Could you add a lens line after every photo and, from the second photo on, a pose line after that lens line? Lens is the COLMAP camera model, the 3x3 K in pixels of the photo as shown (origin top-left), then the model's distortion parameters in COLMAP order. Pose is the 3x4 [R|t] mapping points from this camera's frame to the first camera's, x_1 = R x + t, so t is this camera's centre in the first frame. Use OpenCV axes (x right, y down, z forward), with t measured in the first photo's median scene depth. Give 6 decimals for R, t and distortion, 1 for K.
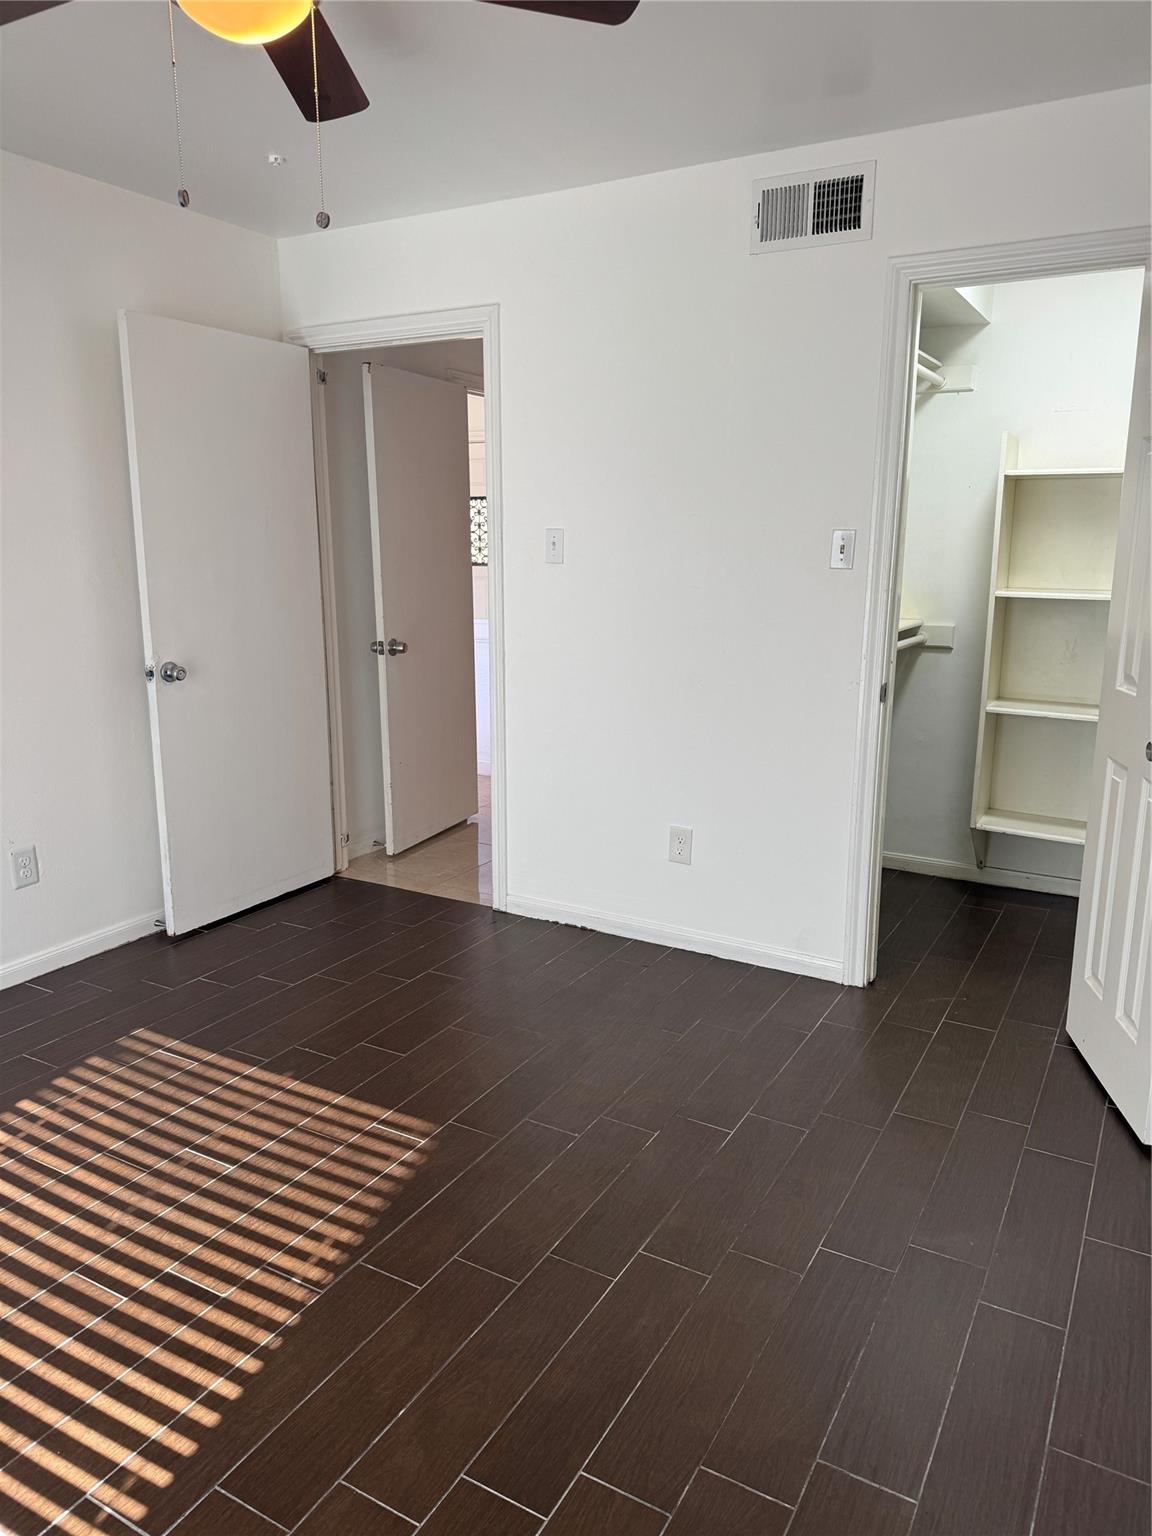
lens RADIAL K [[1075.9, 0, 573.1], [0, 1075.9, 773.5], [0, 0, 1]] dist [0.060066, -0.070963]
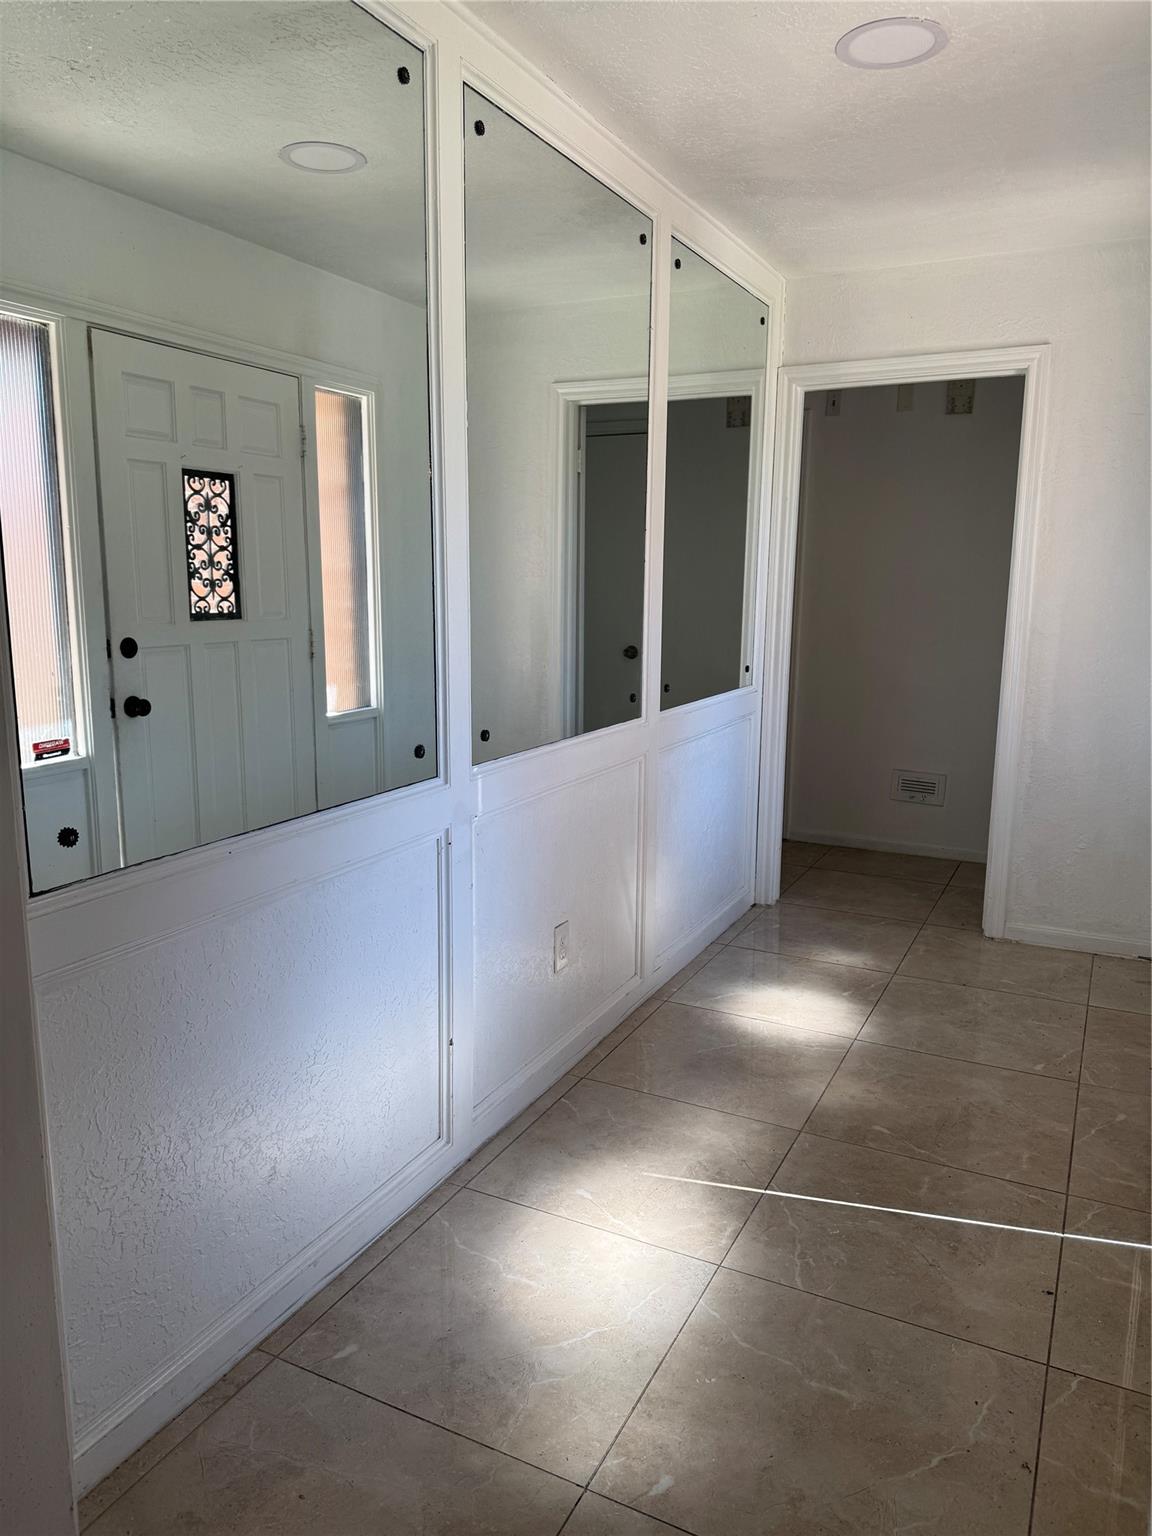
lens RADIAL K [[1075.9, 0, 573.1], [0, 1075.9, 773.5], [0, 0, 1]] dist [0.060066, -0.070963]
pose [[-0.049938, -0.194375, 0.979655, -0.786528], [0.205578, 0.957875, 0.200533, -0.266060], [-0.977366, 0.211410, -0.007876, 1.208321]]
